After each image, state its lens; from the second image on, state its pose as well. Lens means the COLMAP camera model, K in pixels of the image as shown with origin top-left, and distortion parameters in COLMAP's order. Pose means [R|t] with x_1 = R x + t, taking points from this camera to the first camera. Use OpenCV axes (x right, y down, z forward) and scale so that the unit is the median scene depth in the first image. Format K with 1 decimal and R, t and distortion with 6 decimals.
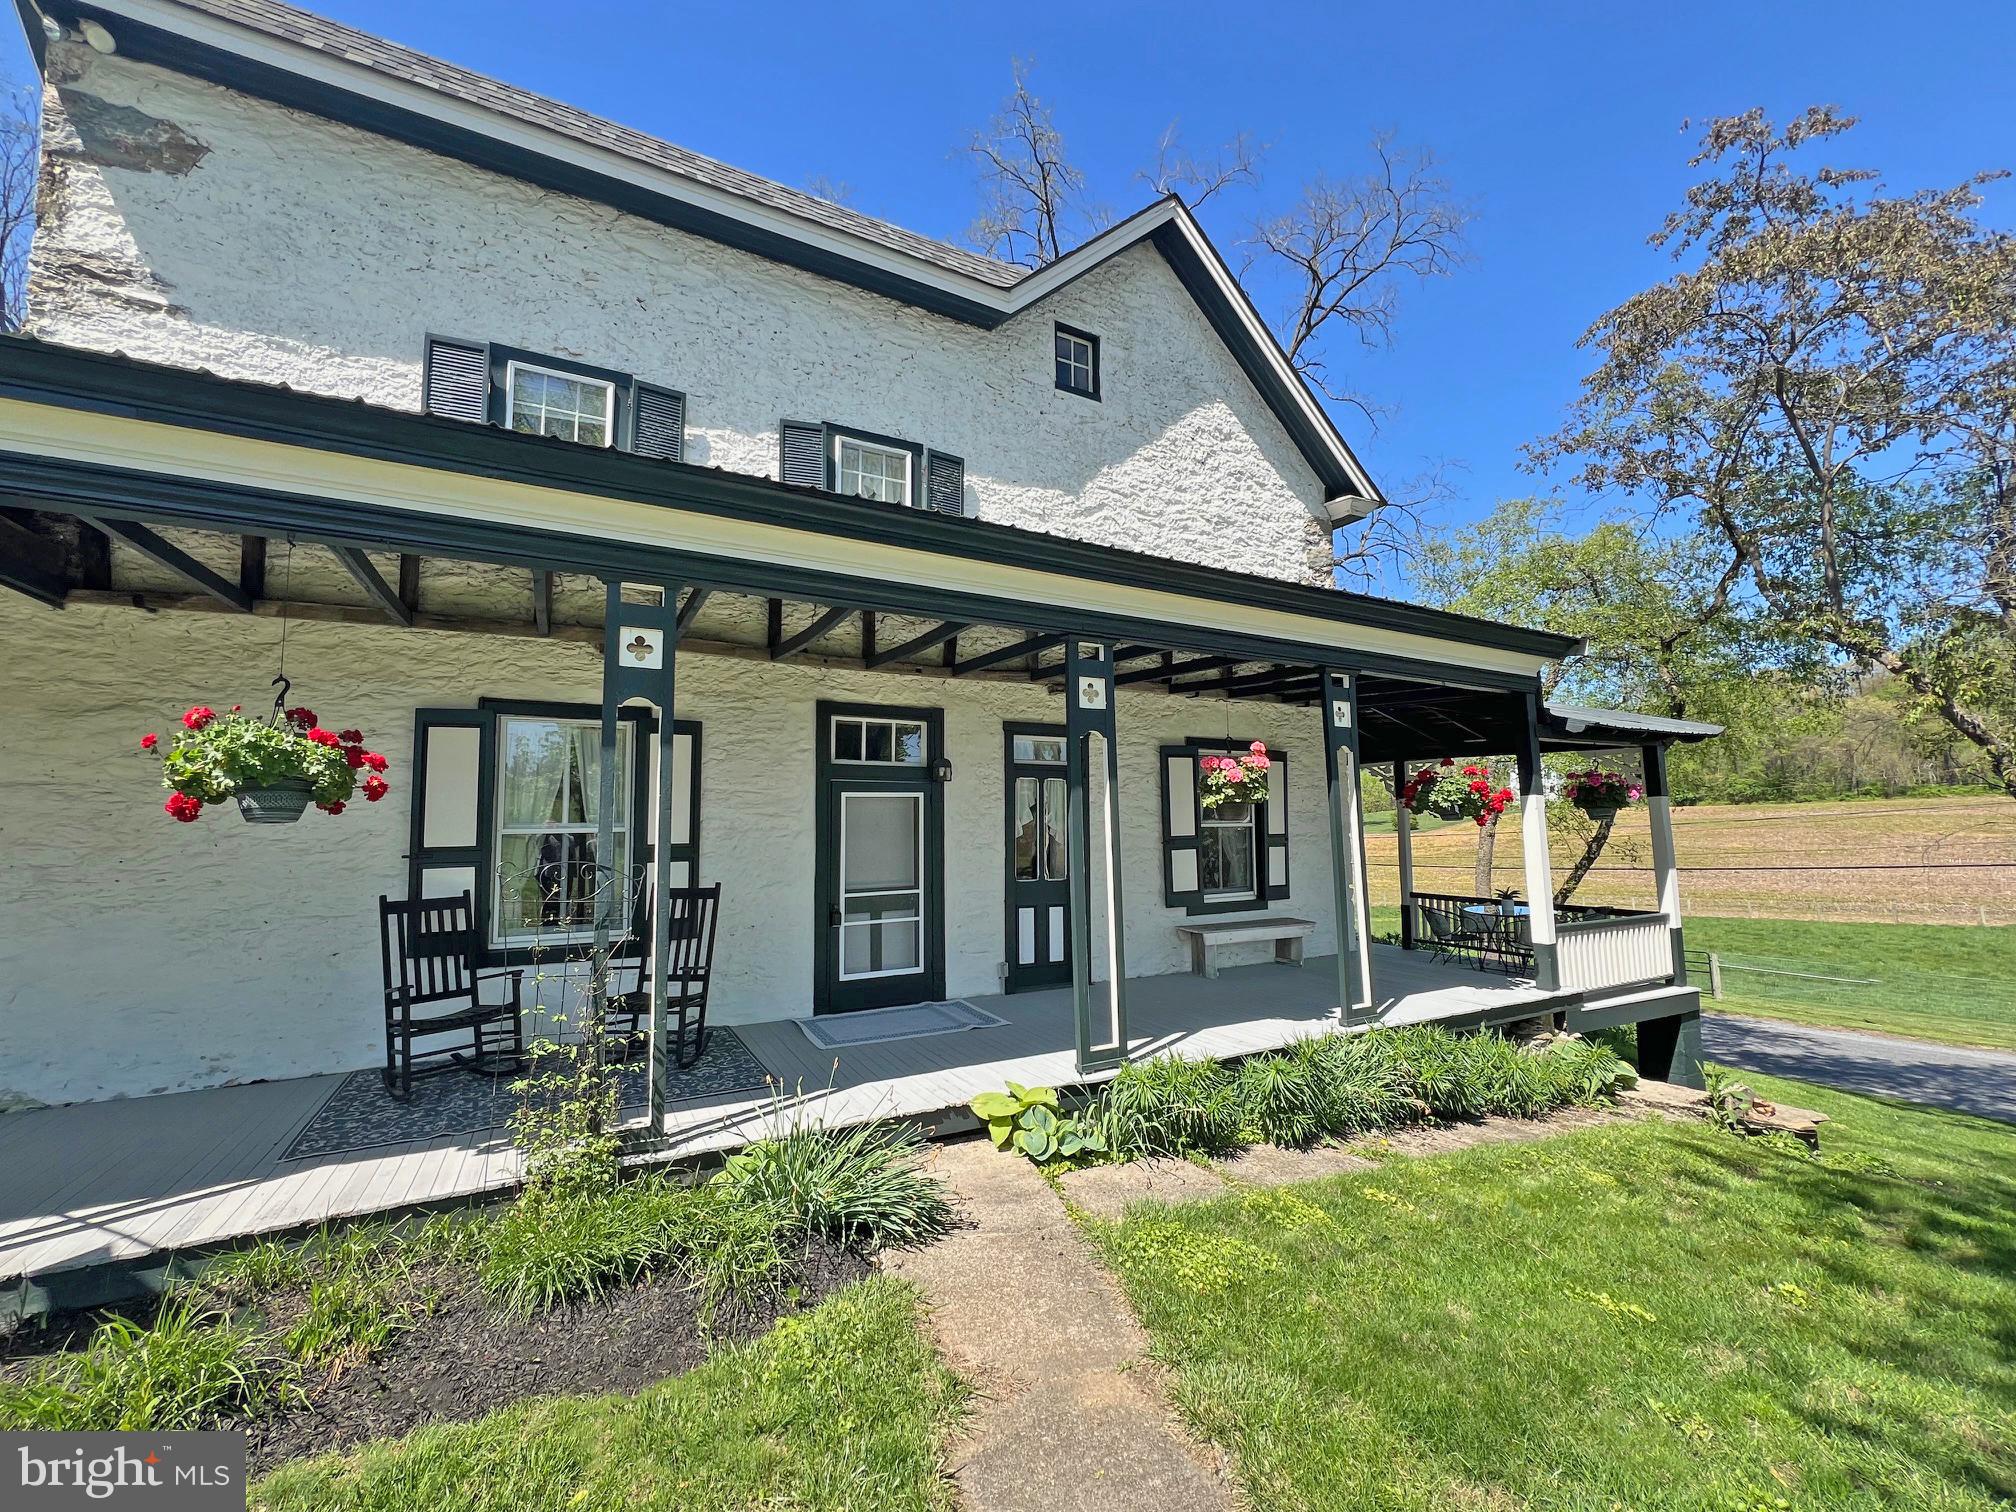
lens RADIAL K [[809.4, 0, 1014.6], [0, 809.4, 756.7], [0, 0, 1]] dist [-0.003321, 0.001539]
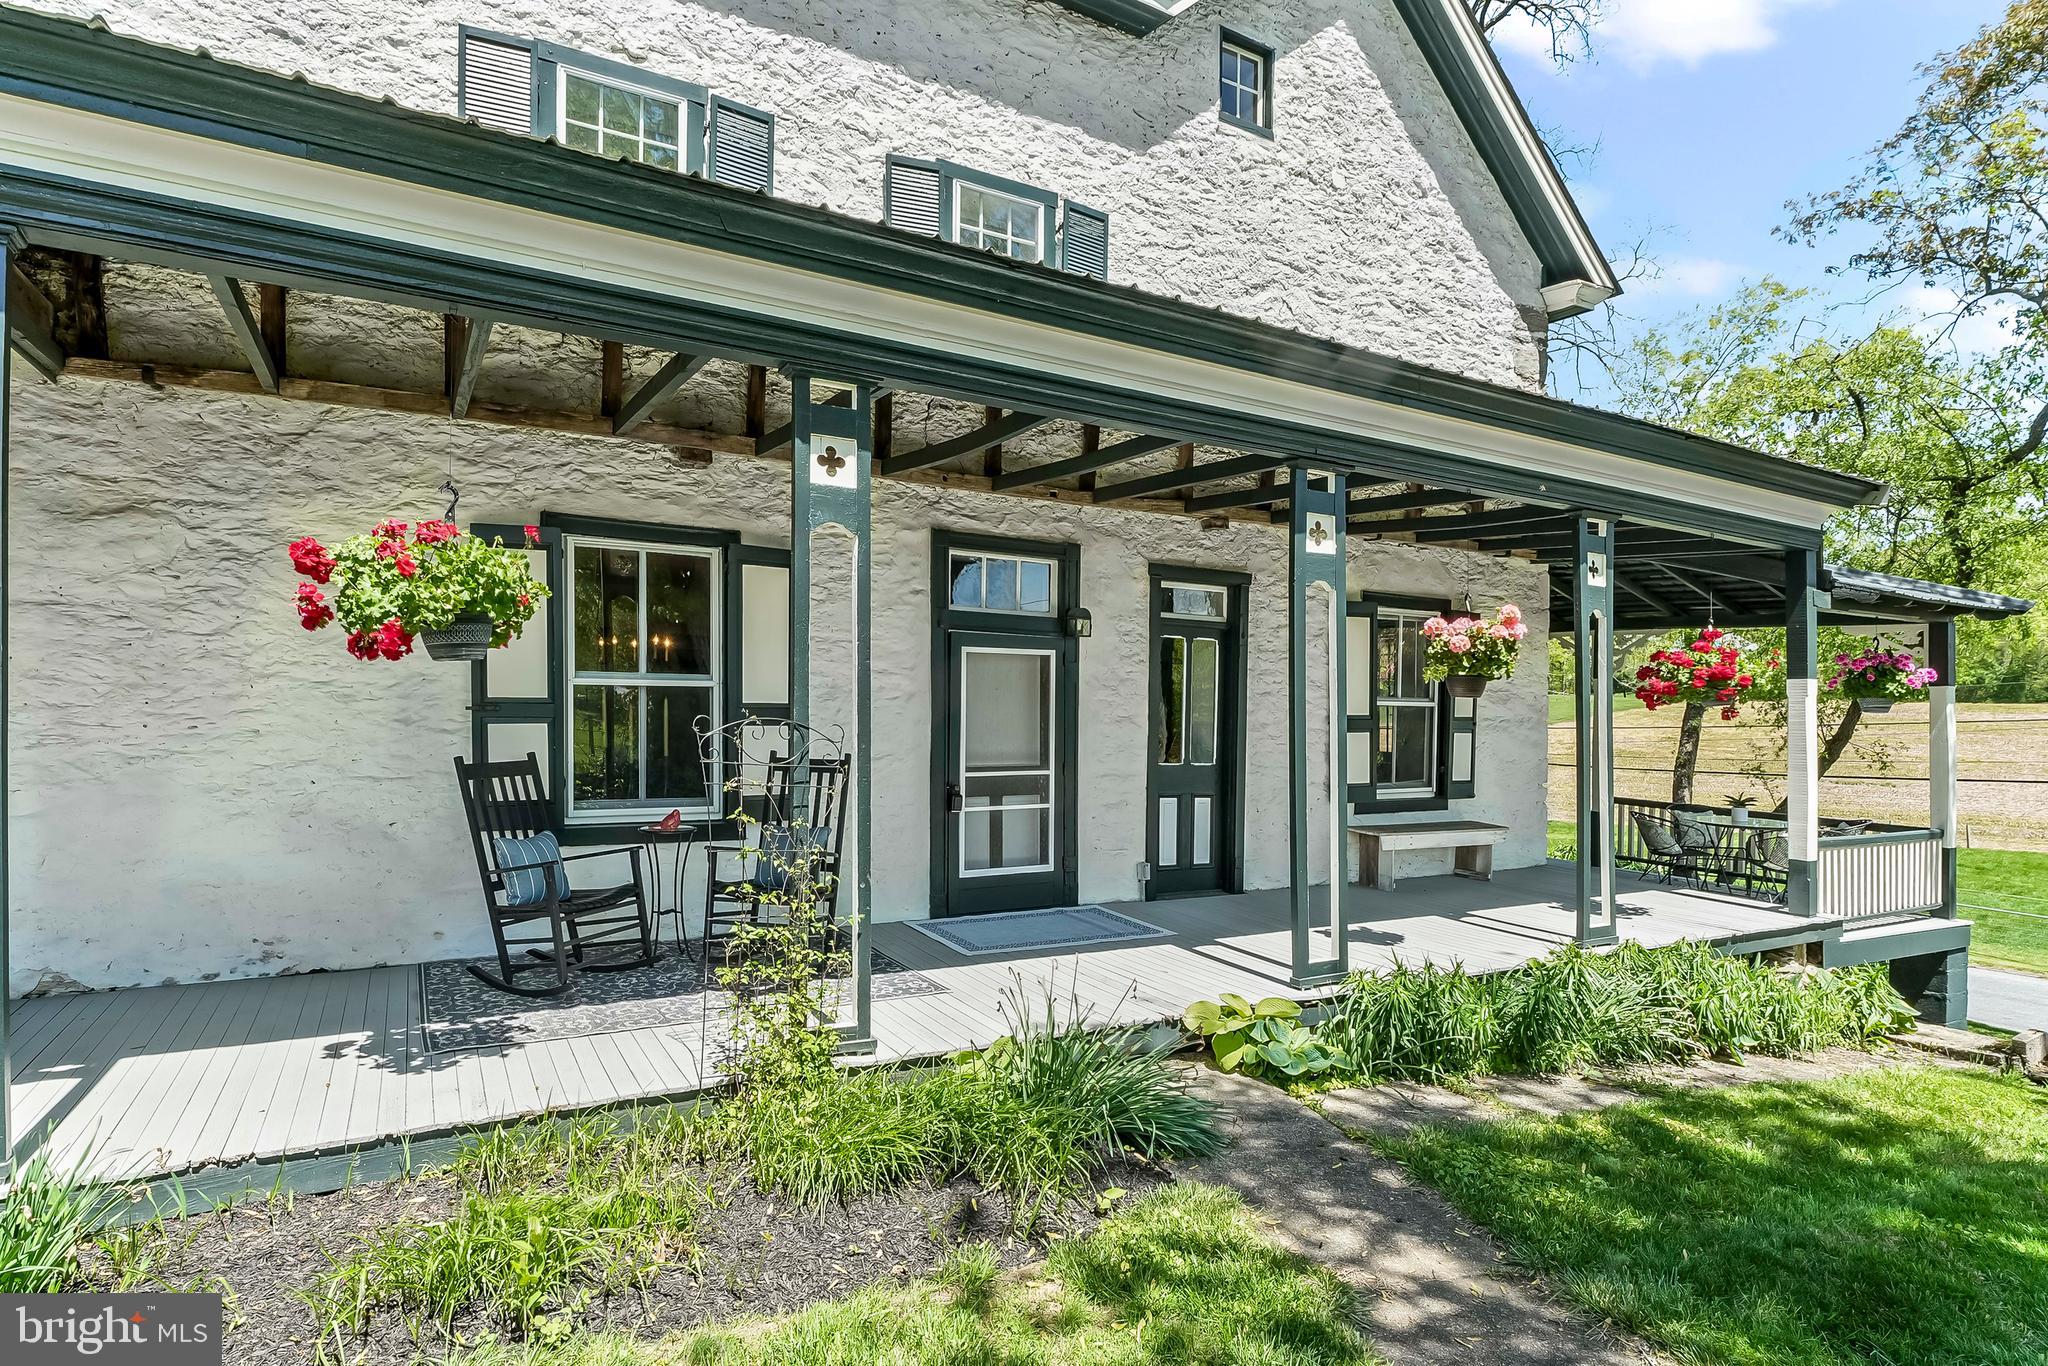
lens RADIAL K [[1082.7, 0, 1021.1], [0, 1082.7, 703.5], [0, 0, 1]] dist [-0.003417, 0.003649]
pose [[0.999334, 0.032539, 0.016541, -0.167821], [-0.033899, 0.995372, 0.089920, 0.002113], [-0.013539, -0.090421, 0.995812, -0.066283]]
